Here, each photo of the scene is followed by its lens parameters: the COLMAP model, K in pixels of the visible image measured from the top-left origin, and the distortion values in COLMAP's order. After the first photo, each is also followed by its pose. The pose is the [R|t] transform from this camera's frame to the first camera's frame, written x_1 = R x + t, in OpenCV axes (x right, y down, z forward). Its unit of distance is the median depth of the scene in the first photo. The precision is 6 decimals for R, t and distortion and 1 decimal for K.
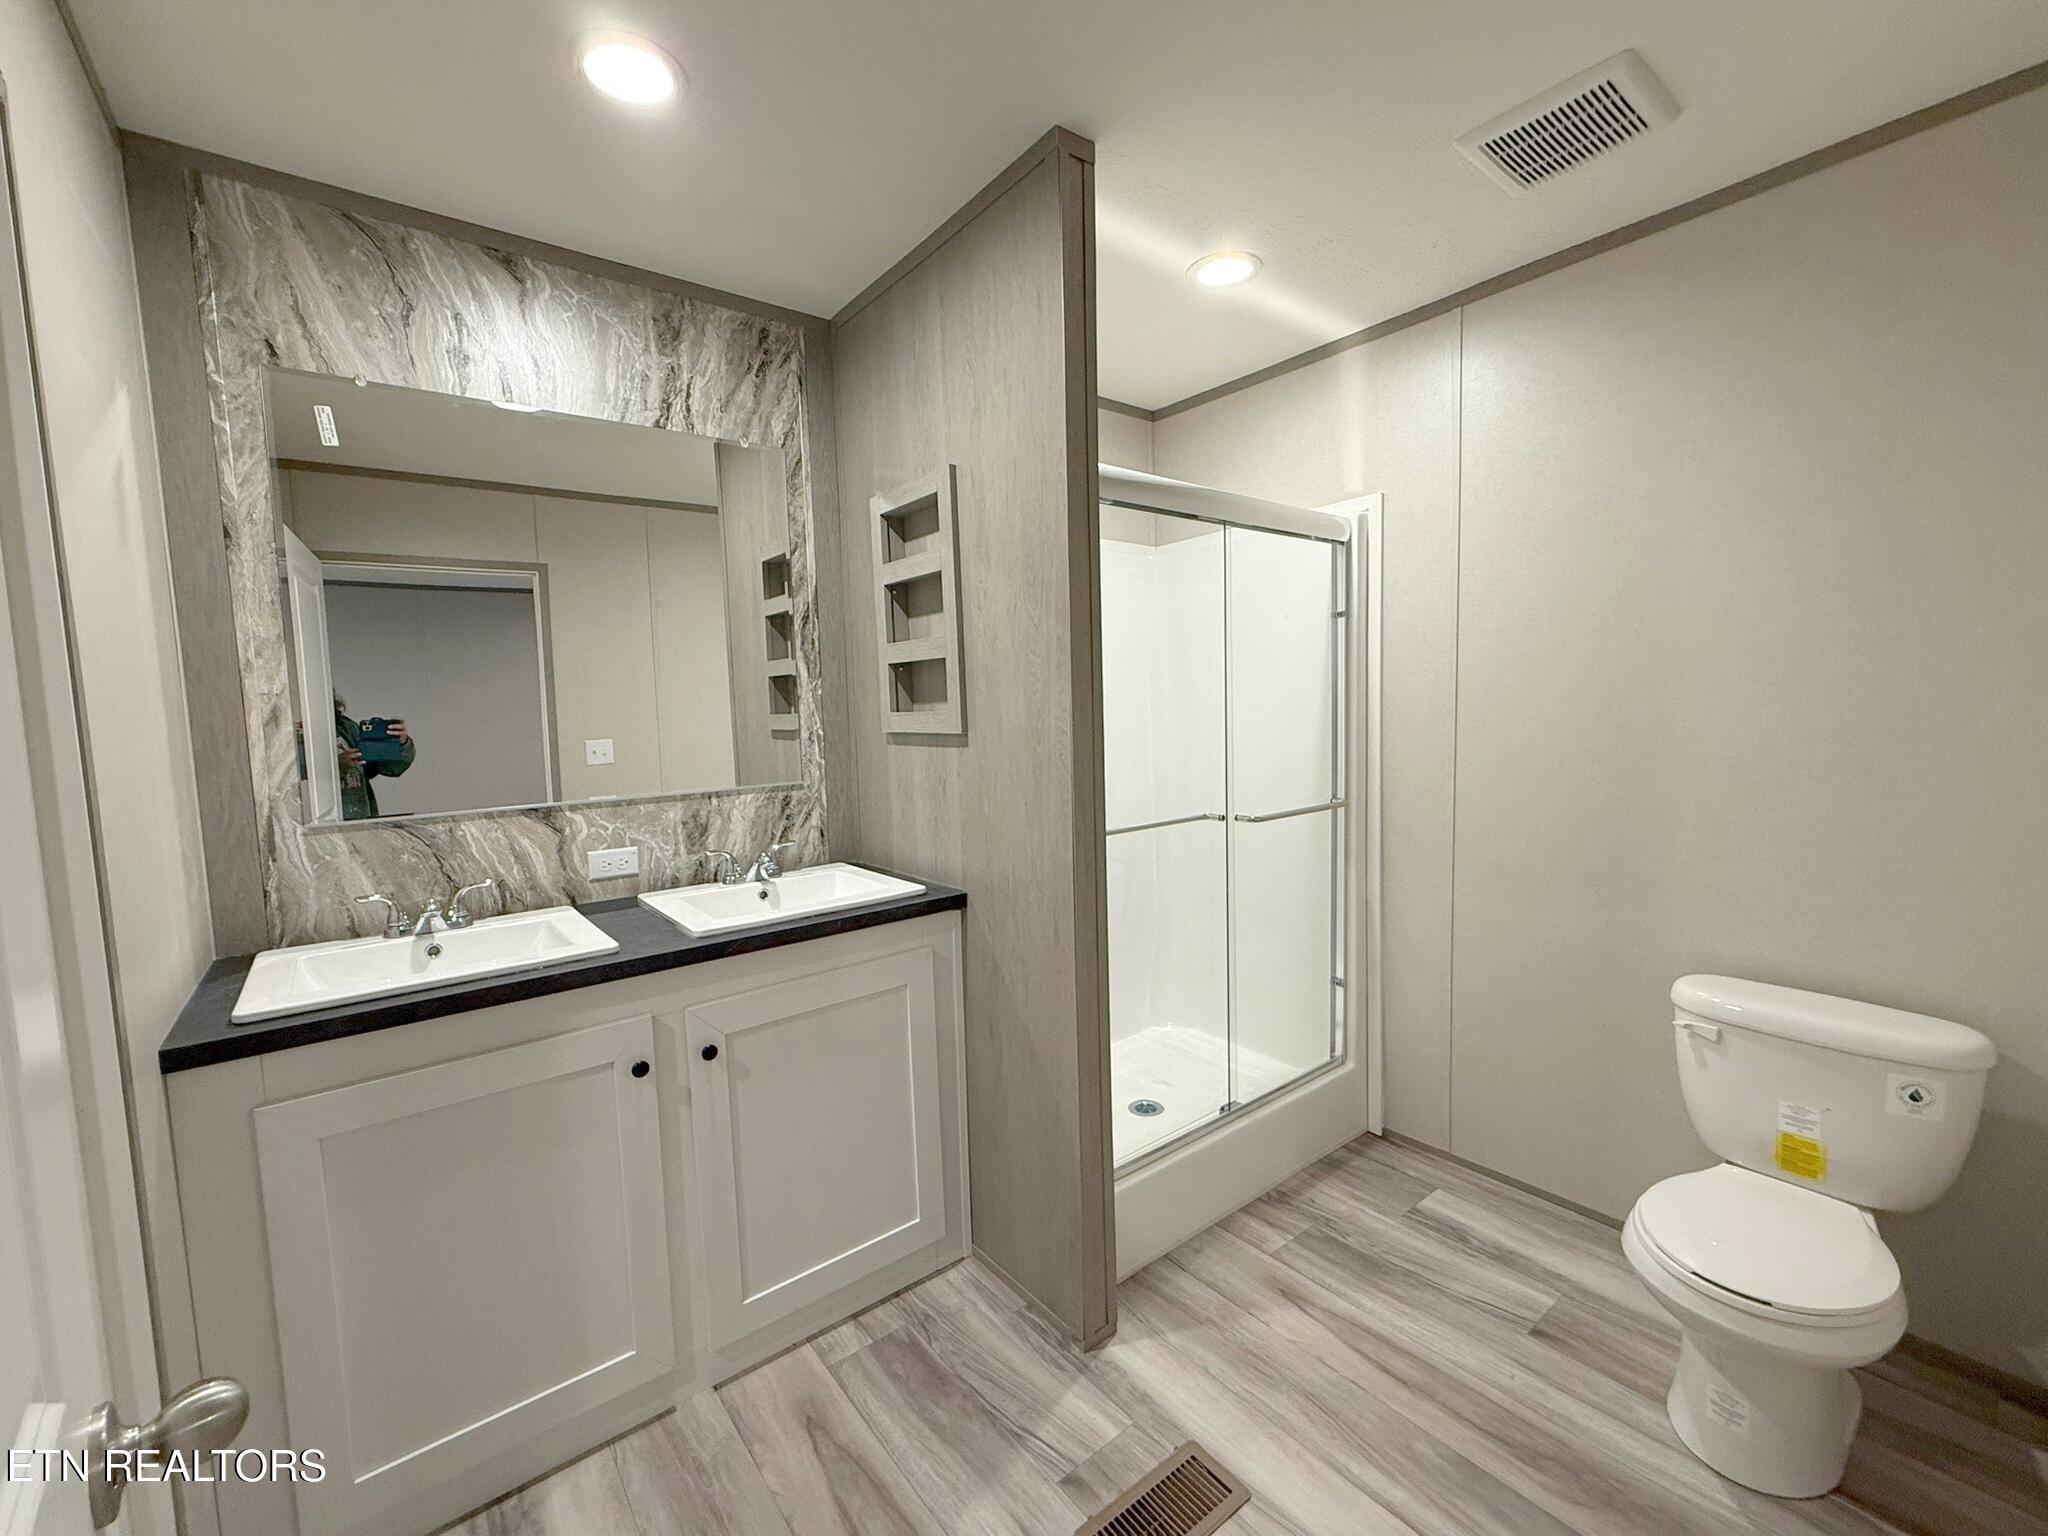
lens RADIAL K [[843.0, 0, 1028.3], [0, 843.0, 763.7], [0, 0, 1]] dist [-0.000896, 0.000240]
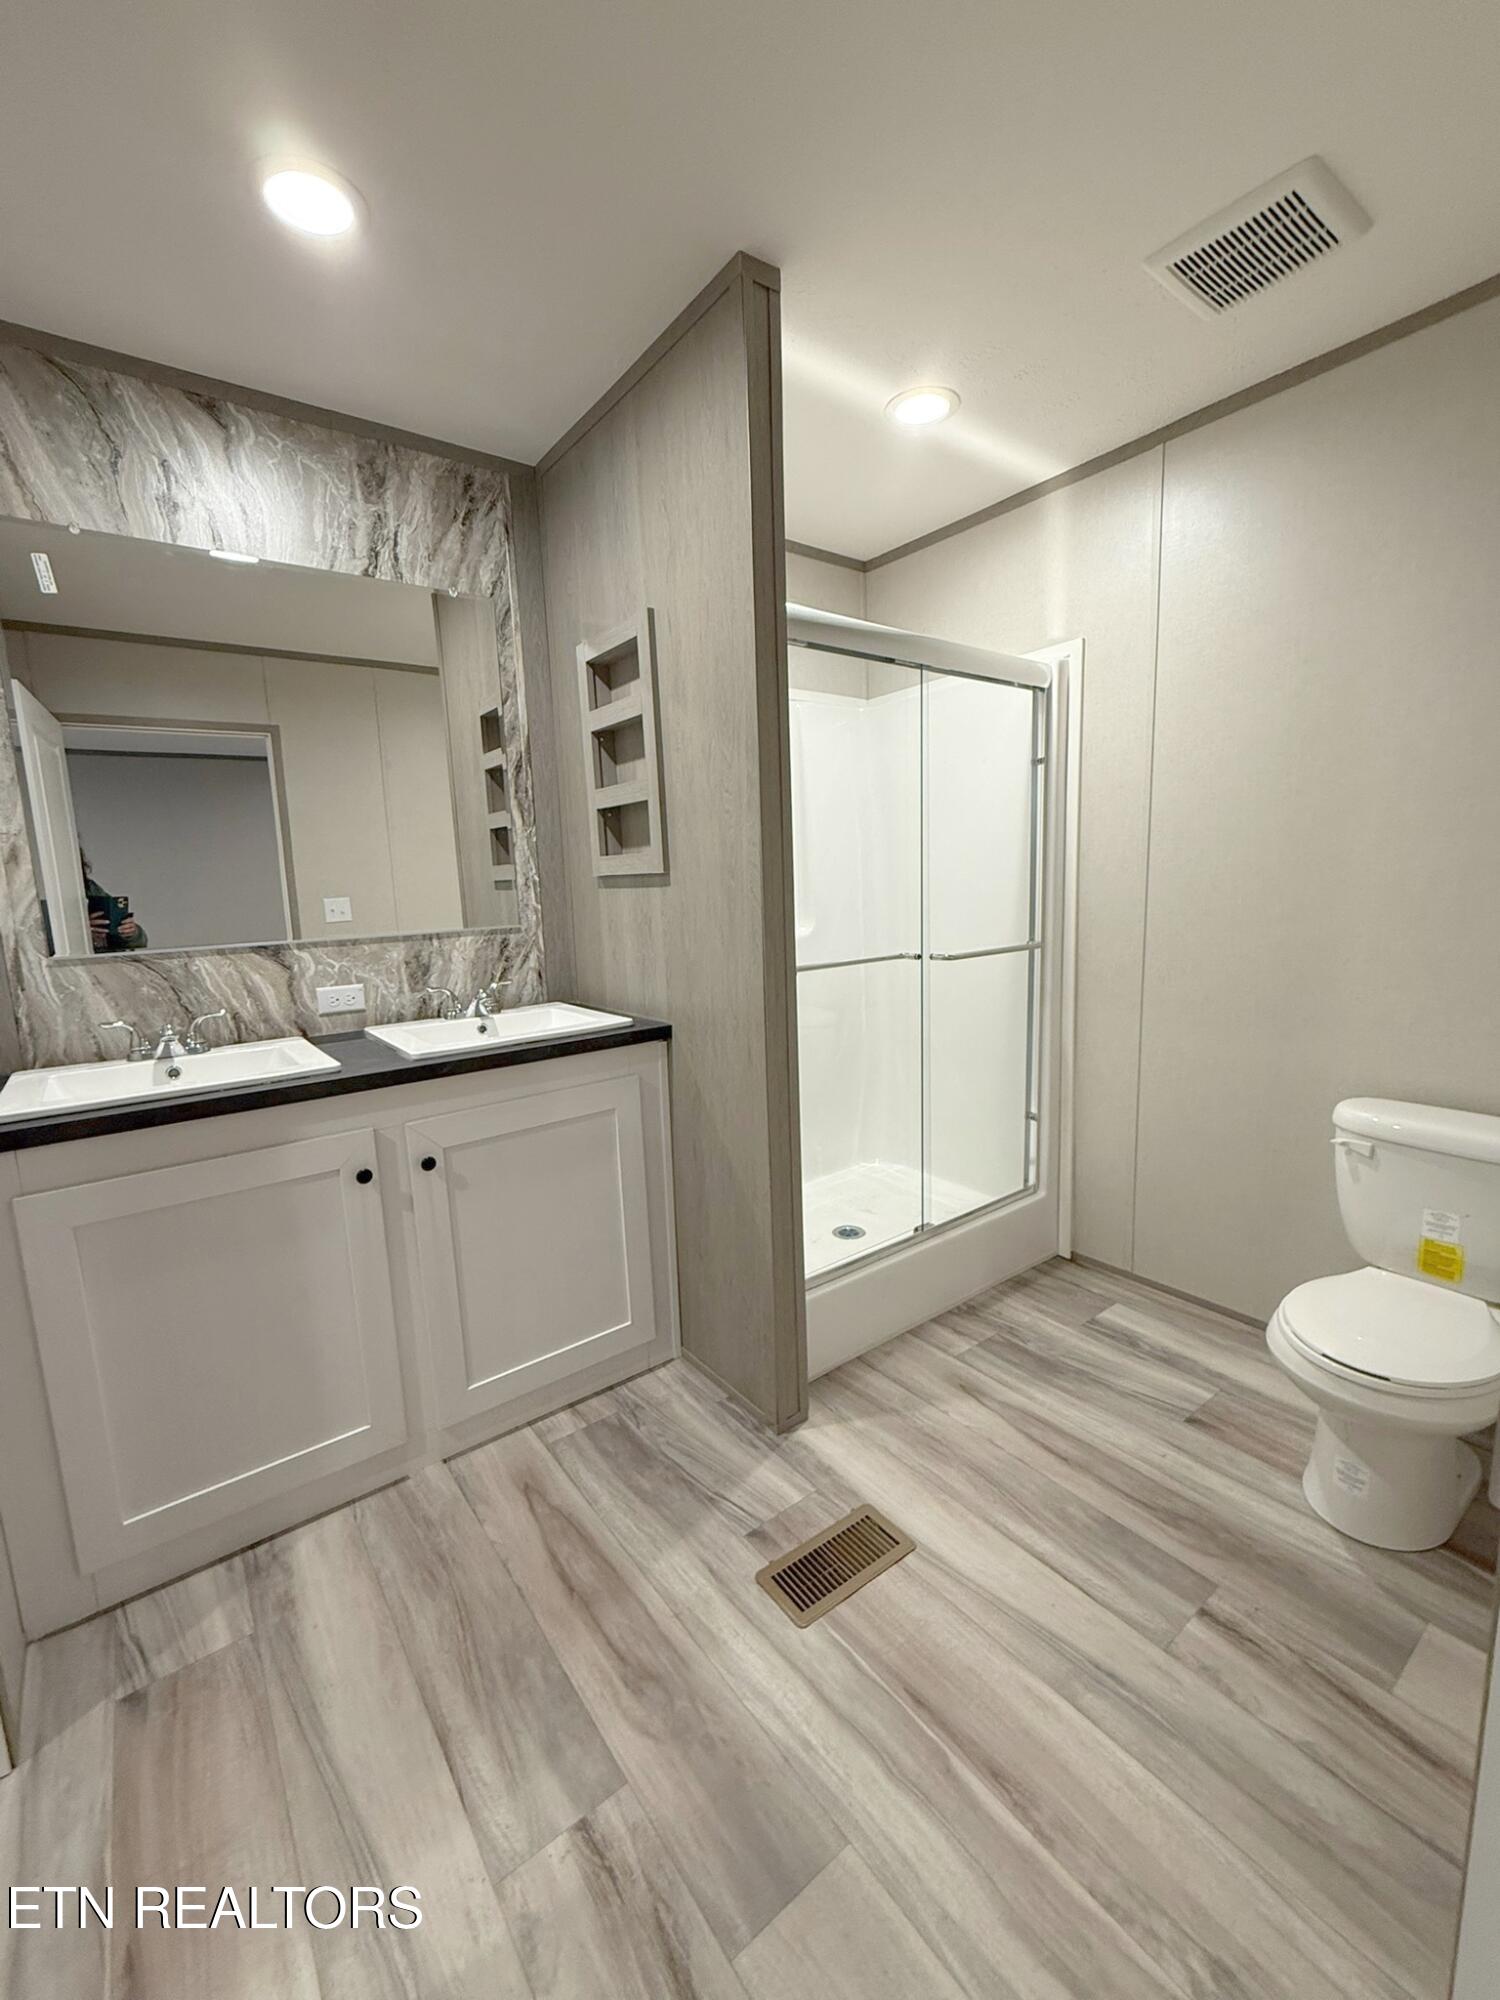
lens RADIAL K [[823.3, 0, 755.4], [0, 823.3, 995.5], [0, 0, 1]] dist [-0.000896, 0.000240]
pose [[0.999844, -0.002864, -0.017444, 0.056865], [0.004115, 0.997387, 0.072126, 0.045747], [0.017192, -0.072186, 0.997243, -0.032714]]
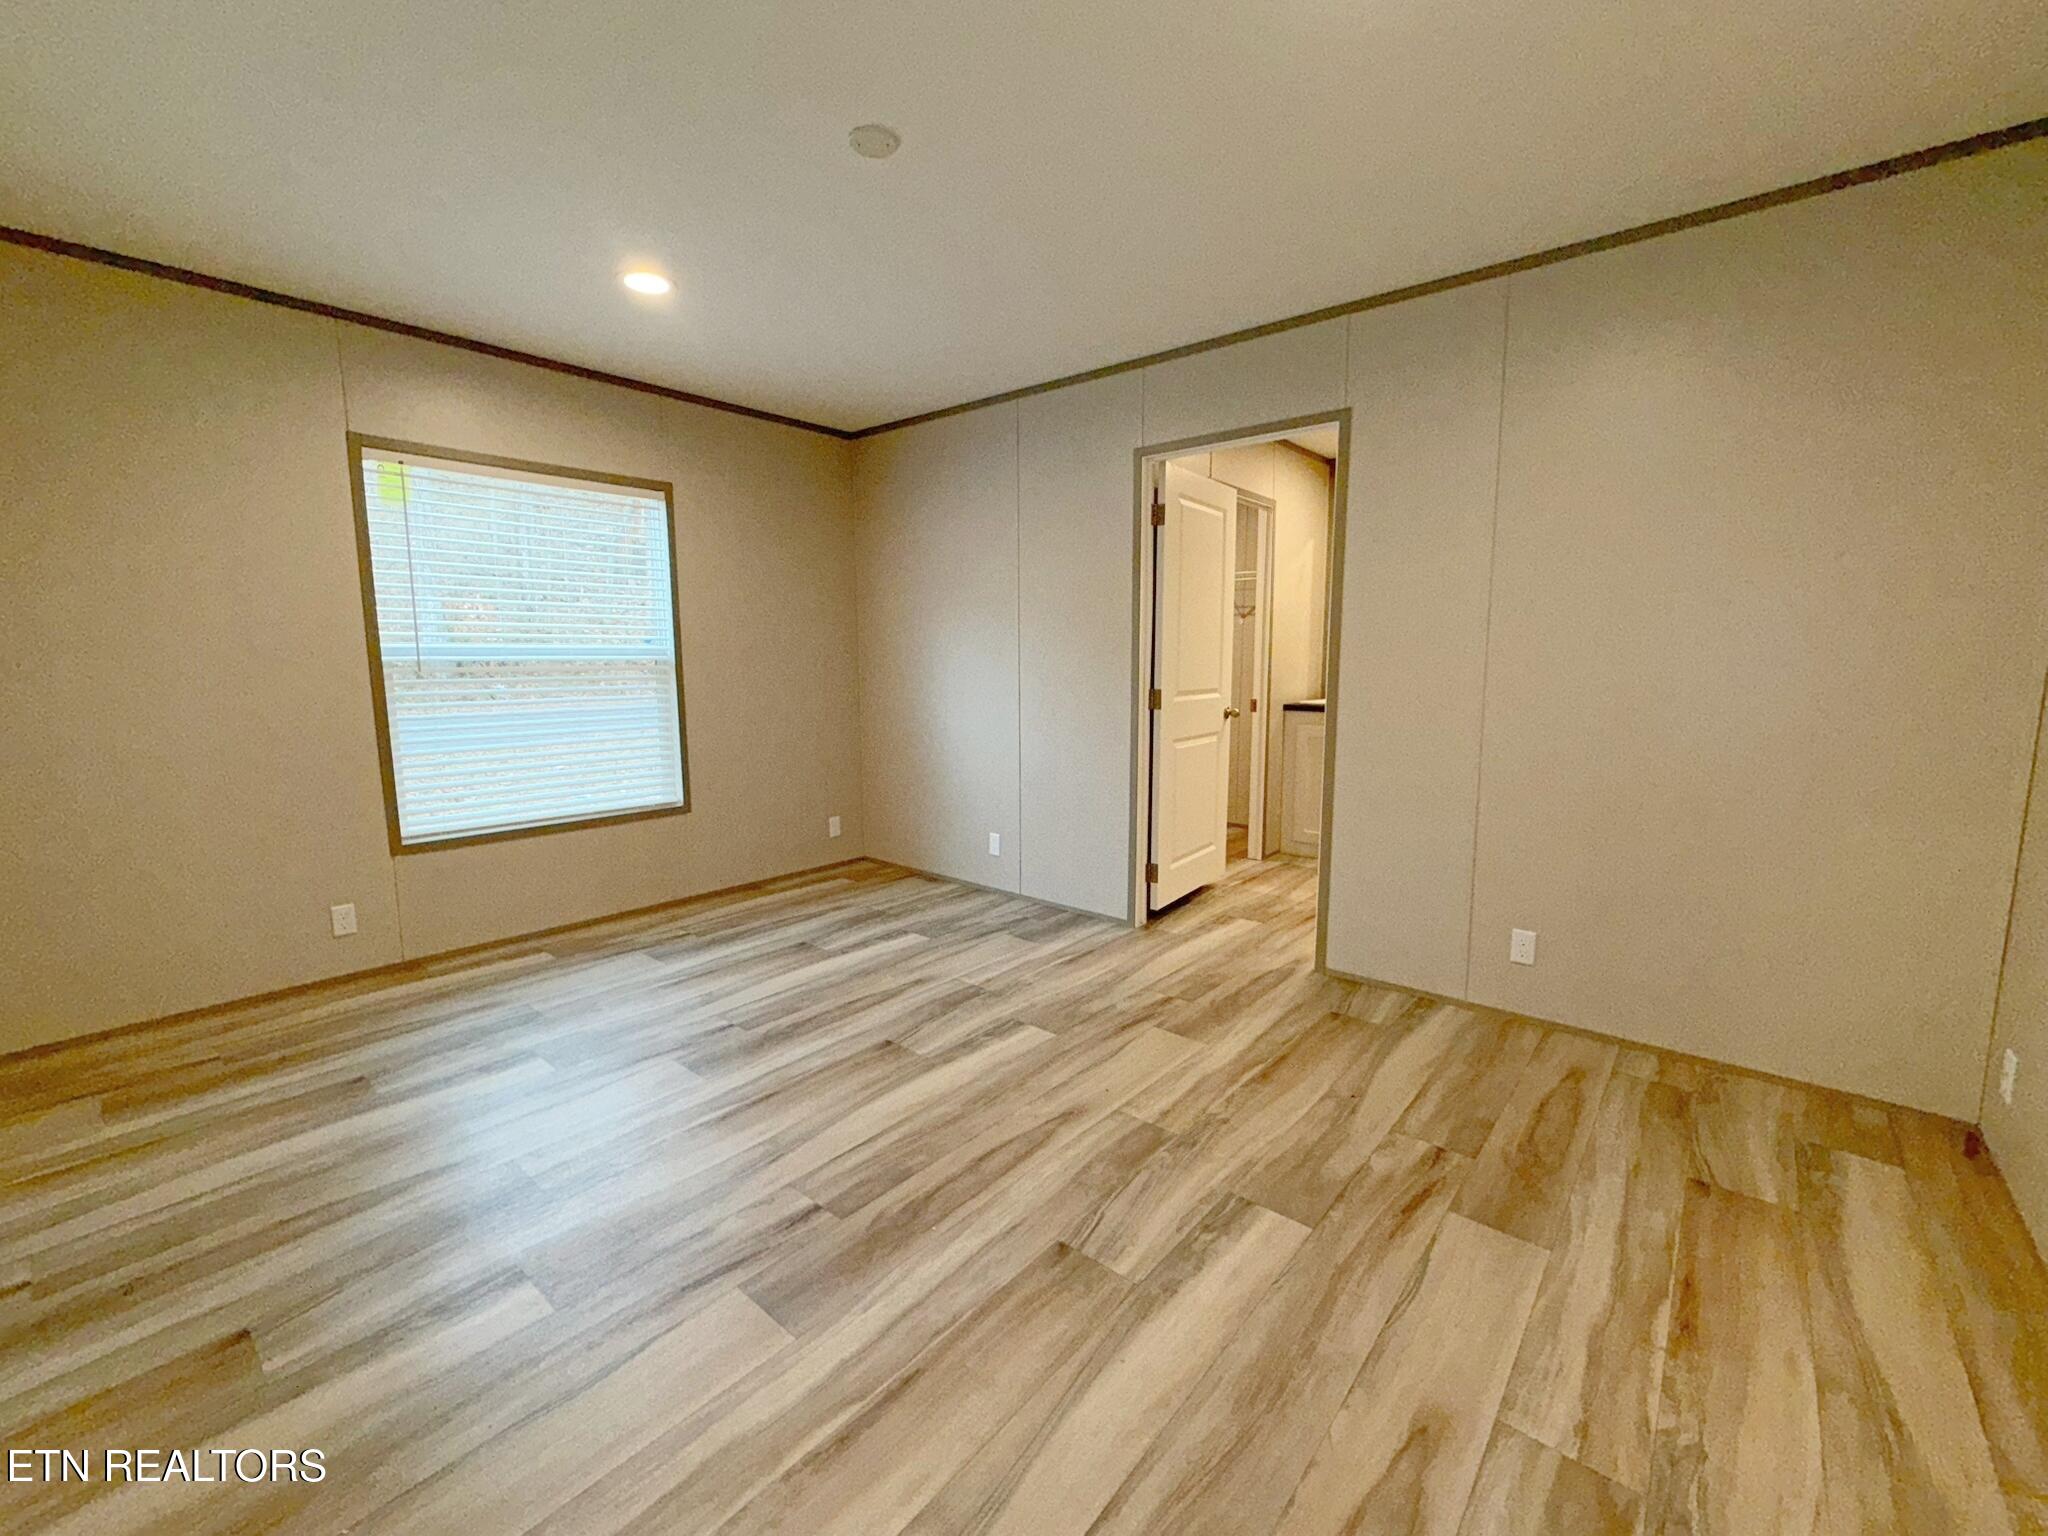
lens RADIAL K [[843.0, 0, 1020.5], [0, 843.0, 751.7], [0, 0, 1]] dist [-0.000896, 0.000240]
pose [[0.198423, 0.145026, -0.969328, 0.320754], [-0.078760, 0.988153, 0.131721, 0.042469], [0.976947, 0.050208, 0.207494, 0.366782]]
